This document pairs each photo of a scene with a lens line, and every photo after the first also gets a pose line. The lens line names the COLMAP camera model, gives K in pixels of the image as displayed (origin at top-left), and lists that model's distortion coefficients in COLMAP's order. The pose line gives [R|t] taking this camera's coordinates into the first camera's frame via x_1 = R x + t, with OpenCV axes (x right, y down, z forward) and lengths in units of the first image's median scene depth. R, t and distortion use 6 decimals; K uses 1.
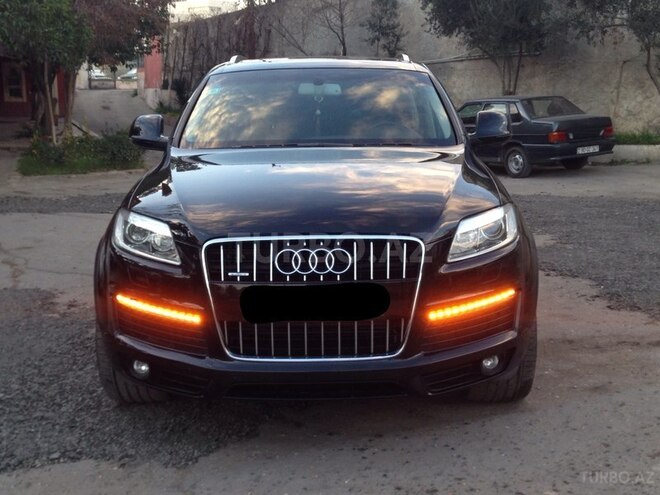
lens RADIAL K [[886.5, 0, 327.5], [0, 886.5, 249.8], [0, 0, 1]] dist [0.082213, 0.000000]
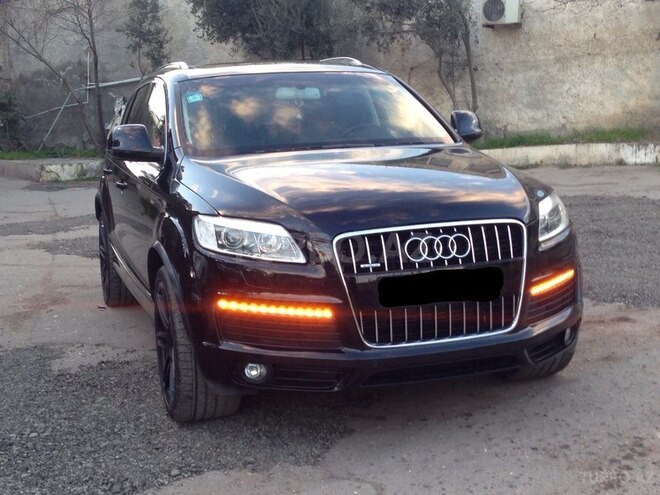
lens RADIAL K [[1017.3, 0, 334.2], [0, 1017.3, 242.3], [0, 0, 1]] dist [0.096639, 0.000000]
pose [[0.948862, -0.067888, 0.308304, -0.493887], [0.081116, 0.996245, -0.030280, 0.032320], [-0.305091, 0.053740, 0.950806, -0.119622]]
